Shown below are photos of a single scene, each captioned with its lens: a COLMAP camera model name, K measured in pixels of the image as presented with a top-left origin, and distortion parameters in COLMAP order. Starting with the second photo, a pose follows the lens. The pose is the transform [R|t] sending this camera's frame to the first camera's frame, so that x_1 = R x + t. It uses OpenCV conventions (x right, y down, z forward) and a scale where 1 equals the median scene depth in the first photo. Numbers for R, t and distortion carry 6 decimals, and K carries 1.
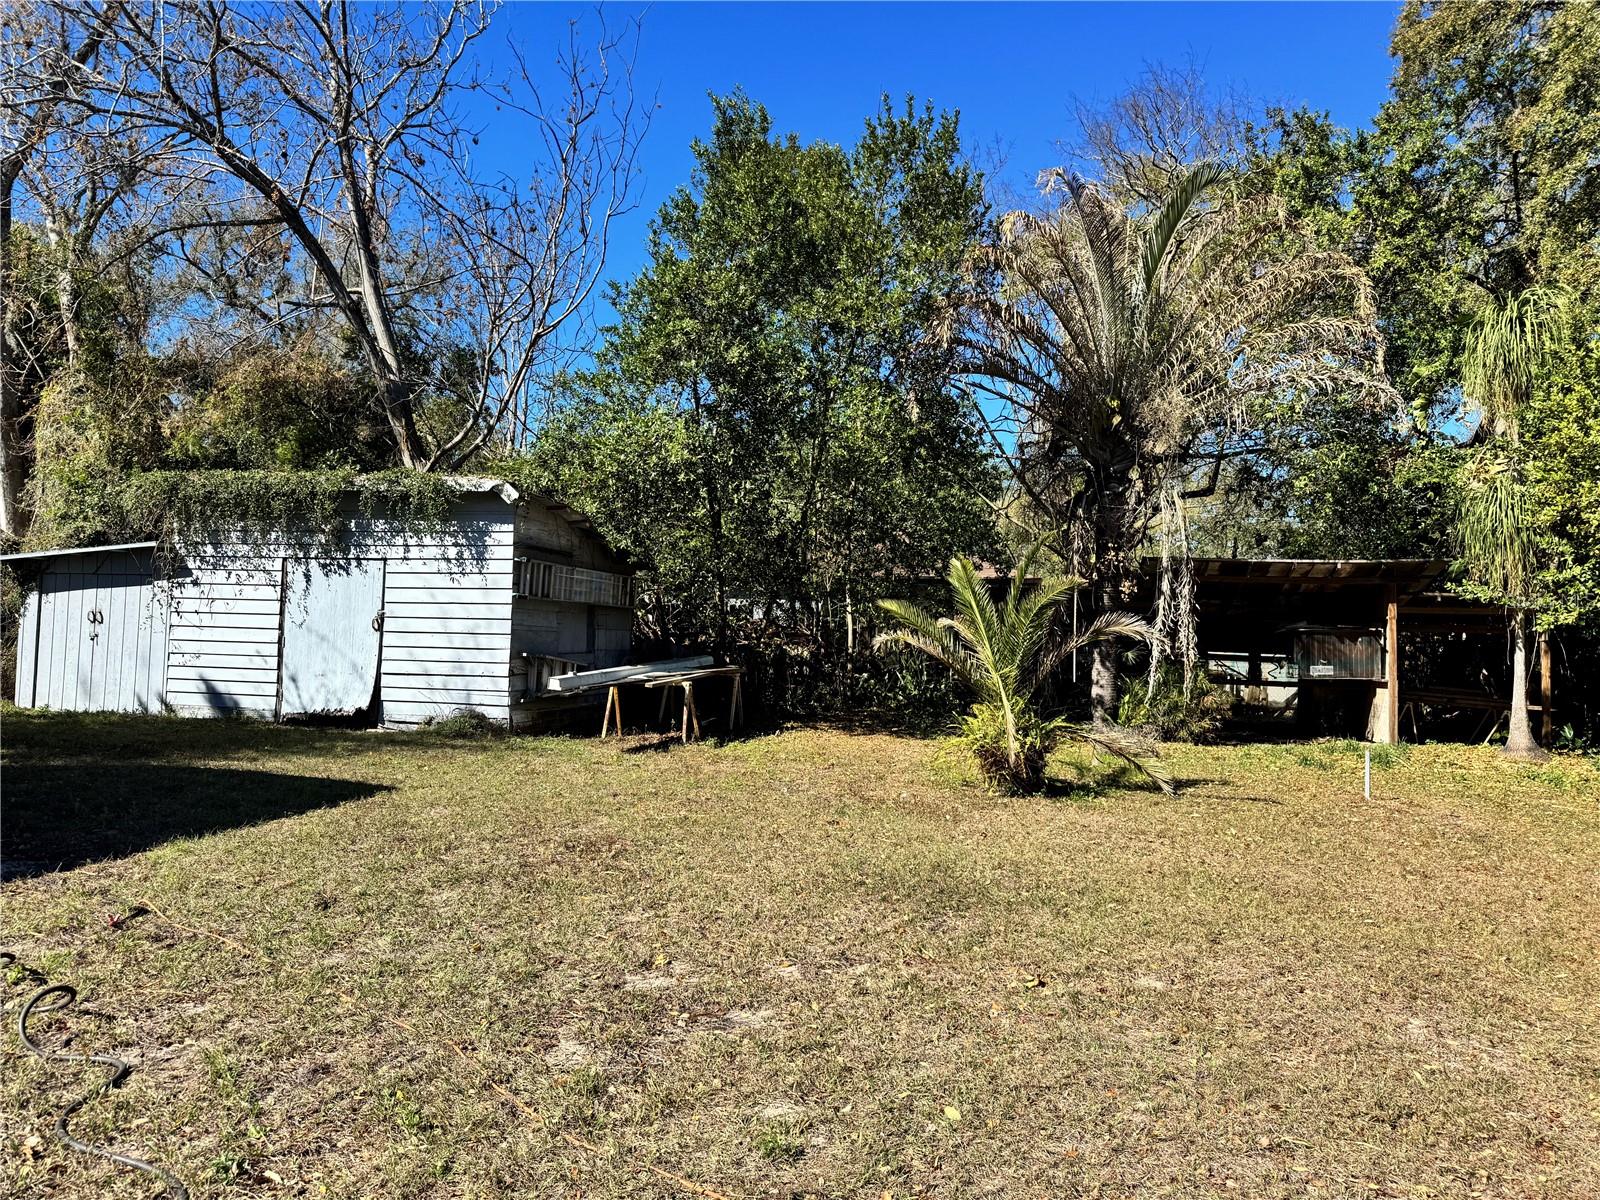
lens RADIAL K [[1119.2, 0, 799.7], [0, 1119.2, 605.4], [0, 0, 1]] dist [0.046445, -0.062448]
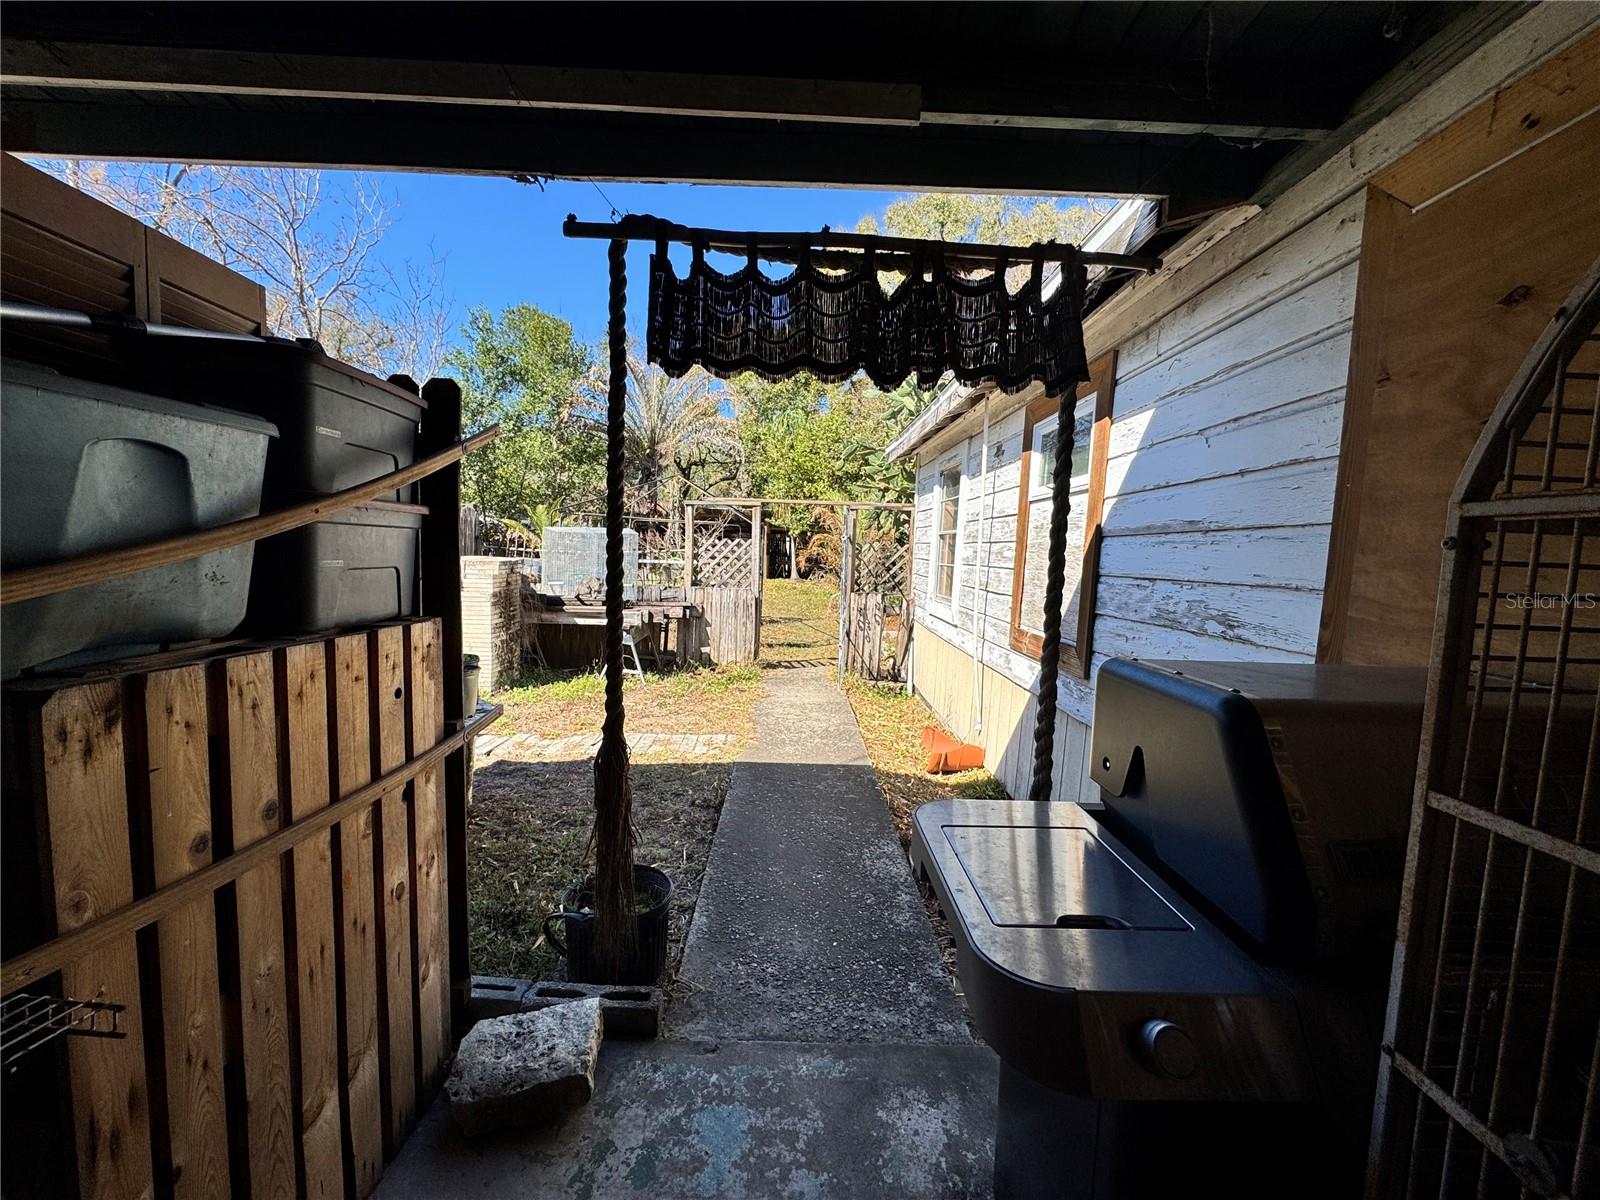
lens RADIAL K [[638.2, 0, 802.2], [0, 638.2, 598.3], [0, 0, 1]] dist [0.002065, 0.000048]
pose [[0.979792, -0.007810, 0.199867, 0.403274], [-0.013966, 0.994127, 0.107312, 0.007617], [-0.199532, -0.107935, 0.973929, -0.607617]]
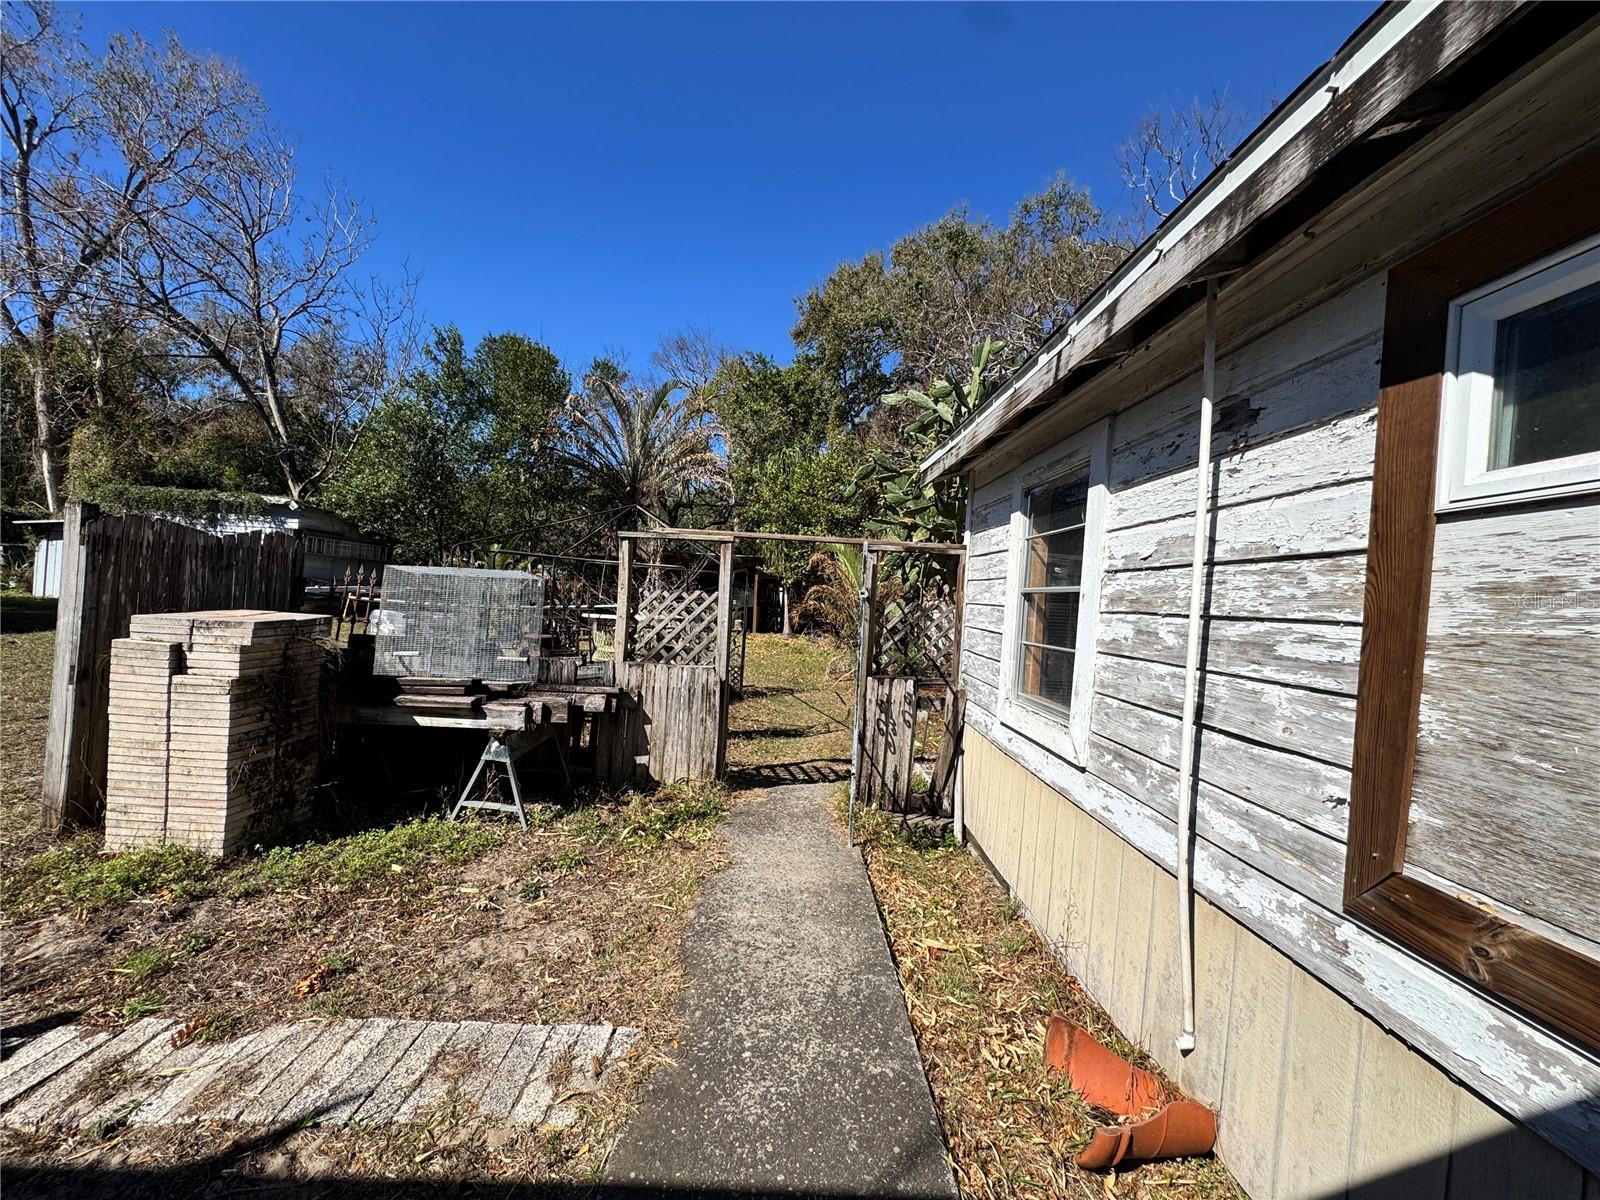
lens RADIAL K [[638.2, 0, 802.2], [0, 638.2, 598.3], [0, 0, 1]] dist [0.002065, 0.000048]
pose [[0.977578, 0.030740, 0.208317, 0.440068], [-0.037805, 0.998834, 0.030018, 0.007665], [-0.207152, -0.037221, 0.977601, -0.432315]]
